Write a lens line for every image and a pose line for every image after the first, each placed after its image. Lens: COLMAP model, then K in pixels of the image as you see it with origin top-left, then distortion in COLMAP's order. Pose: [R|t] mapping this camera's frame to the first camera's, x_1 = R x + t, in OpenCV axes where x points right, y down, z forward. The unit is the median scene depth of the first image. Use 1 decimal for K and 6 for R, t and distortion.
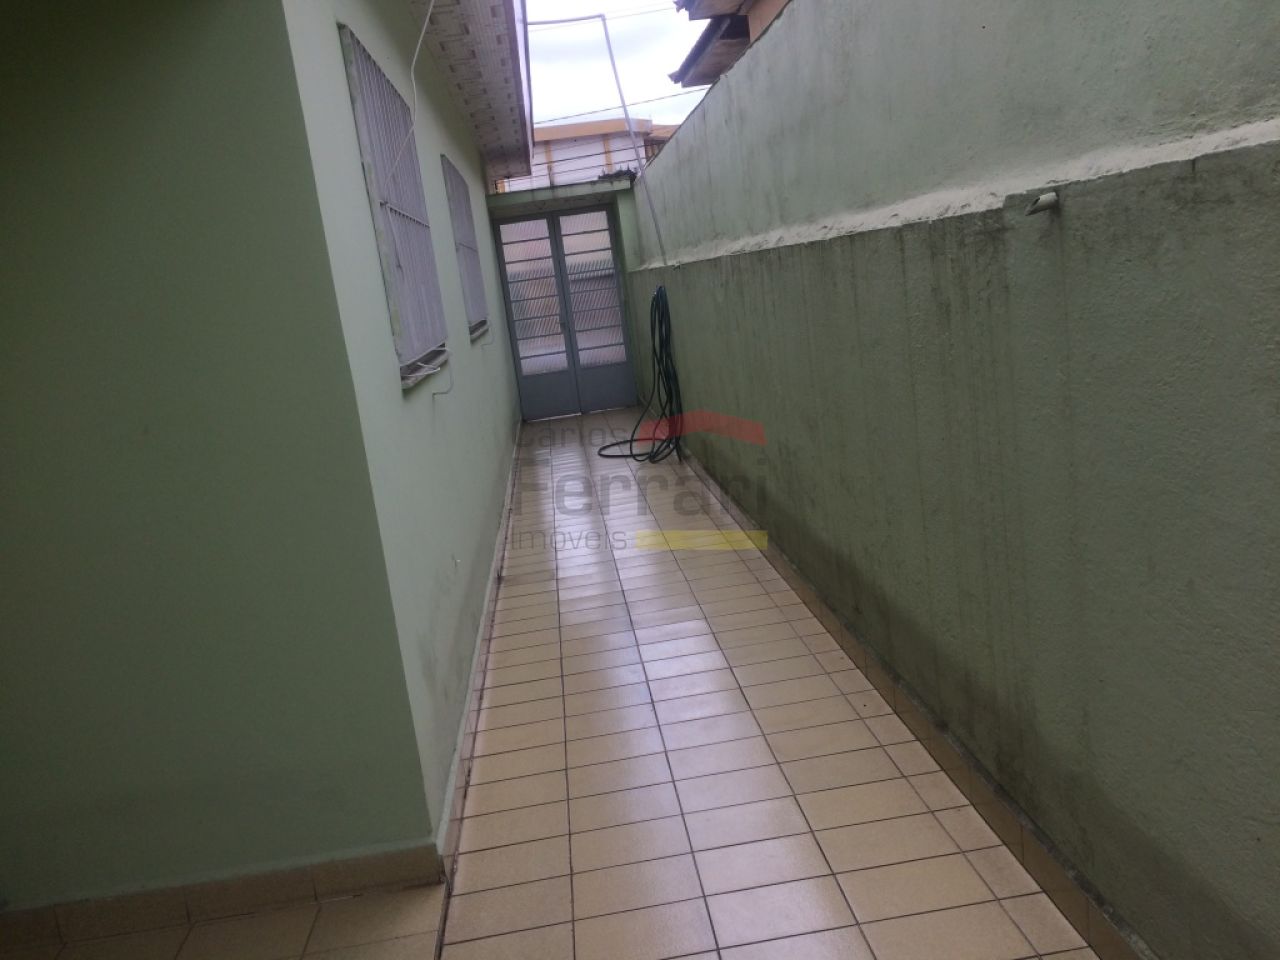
lens RADIAL K [[1090.4, 0, 644.8], [0, 1090.4, 481.3], [0, 0, 1]] dist [0.070157, -0.089832]
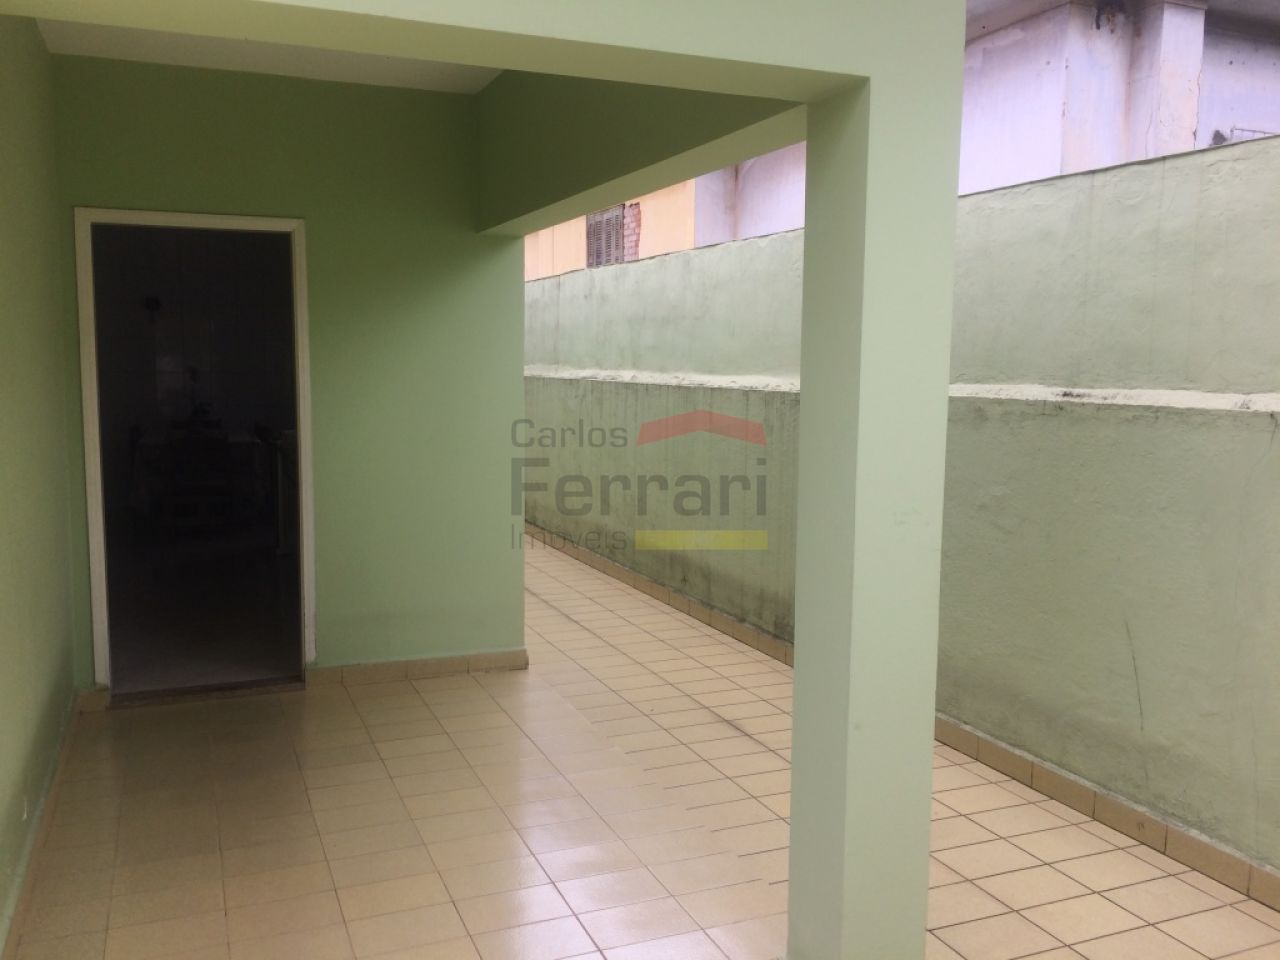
lens RADIAL K [[1090.4, 0, 637.4], [0, 1090.4, 479.0], [0, 0, 1]] dist [0.070157, -0.089832]
pose [[0.943946, 0.111061, 0.310855, -0.658094], [-0.079943, 0.990582, -0.111156, 0.217443], [-0.320273, 0.080074, 0.943935, -1.032825]]
